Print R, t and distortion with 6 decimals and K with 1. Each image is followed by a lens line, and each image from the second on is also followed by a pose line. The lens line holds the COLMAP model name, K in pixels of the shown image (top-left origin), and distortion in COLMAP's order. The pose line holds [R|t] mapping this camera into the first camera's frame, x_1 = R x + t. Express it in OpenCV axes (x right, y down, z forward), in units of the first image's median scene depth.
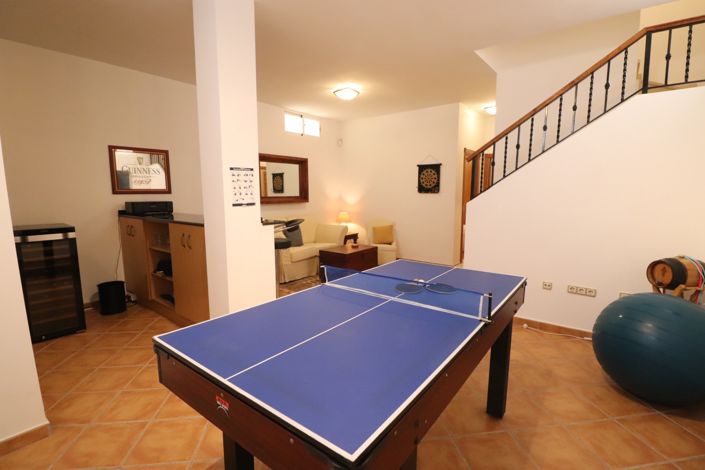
lens RADIAL K [[329.8, 0, 354.1], [0, 329.8, 231.7], [0, 0, 1]] dist [0.001886, -0.013410]
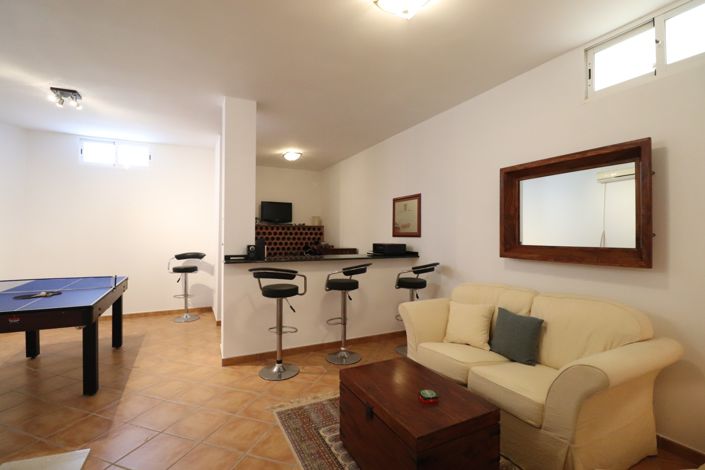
lens RADIAL K [[329.8, 0, 354.1], [0, 329.8, 231.7], [0, 0, 1]] dist [0.001886, -0.013410]
pose [[-0.437129, -0.013829, -0.899292, 0.297568], [-0.116456, 0.992335, 0.041348, -0.110787], [0.891827, 0.122802, -0.435389, 0.928904]]
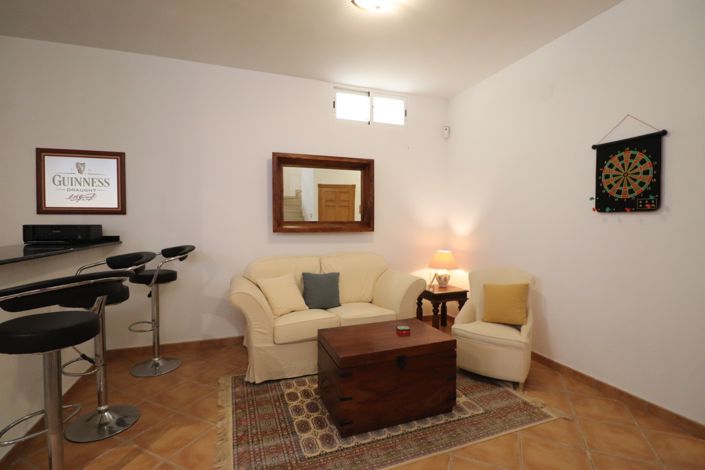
lens RADIAL K [[329.8, 0, 354.1], [0, 329.8, 231.7], [0, 0, 1]] dist [0.001886, -0.013410]
pose [[0.847659, 0.015003, -0.530329, 0.157910], [-0.064825, 0.995039, -0.075465, -0.043700], [0.526566, 0.098347, 0.844427, 0.502766]]
